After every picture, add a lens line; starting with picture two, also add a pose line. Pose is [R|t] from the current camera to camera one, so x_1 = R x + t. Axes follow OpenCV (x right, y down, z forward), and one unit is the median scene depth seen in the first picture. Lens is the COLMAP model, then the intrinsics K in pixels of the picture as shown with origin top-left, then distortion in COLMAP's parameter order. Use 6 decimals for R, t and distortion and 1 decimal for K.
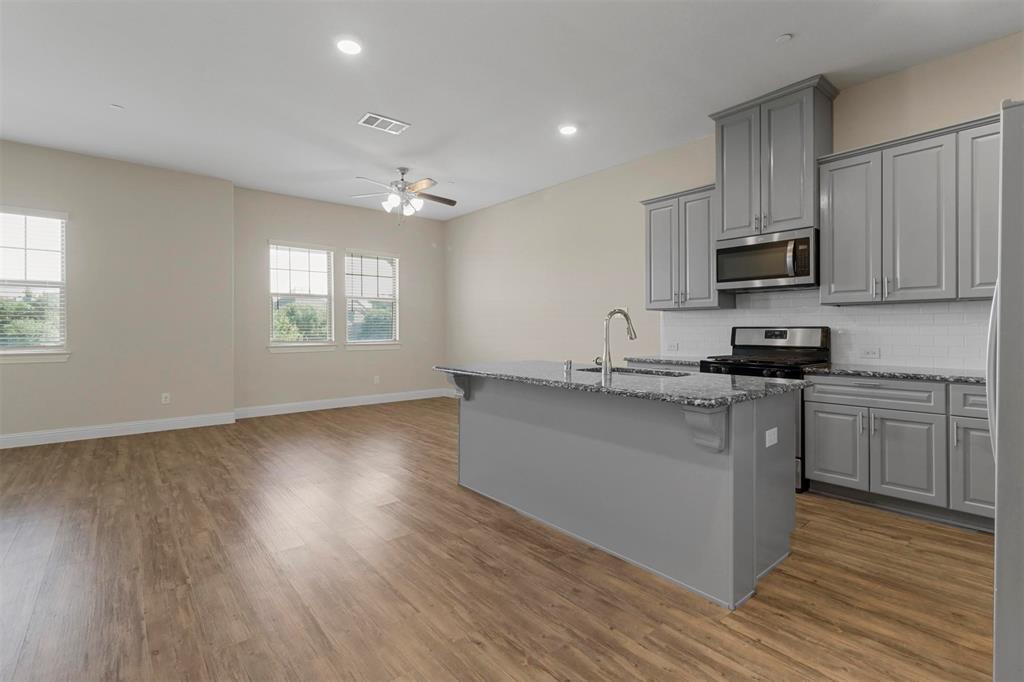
lens RADIAL K [[472.1, 0, 504.9], [0, 472.1, 327.8], [0, 0, 1]] dist [0.002109, -0.001574]
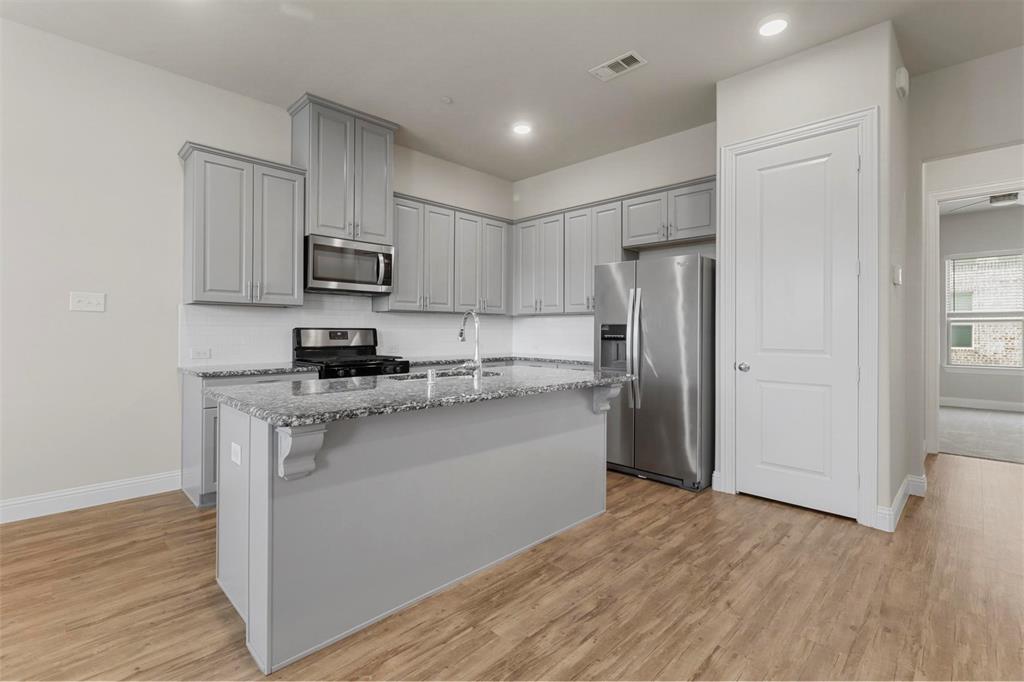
lens RADIAL K [[472.1, 0, 502.0], [0, 472.1, 326.3], [0, 0, 1]] dist [0.002109, -0.001574]
pose [[-0.094464, 0.010344, 0.995475, -0.635362], [-0.006309, 0.999920, -0.010989, 0.003845], [-0.995508, -0.007319, -0.094391, 0.912840]]
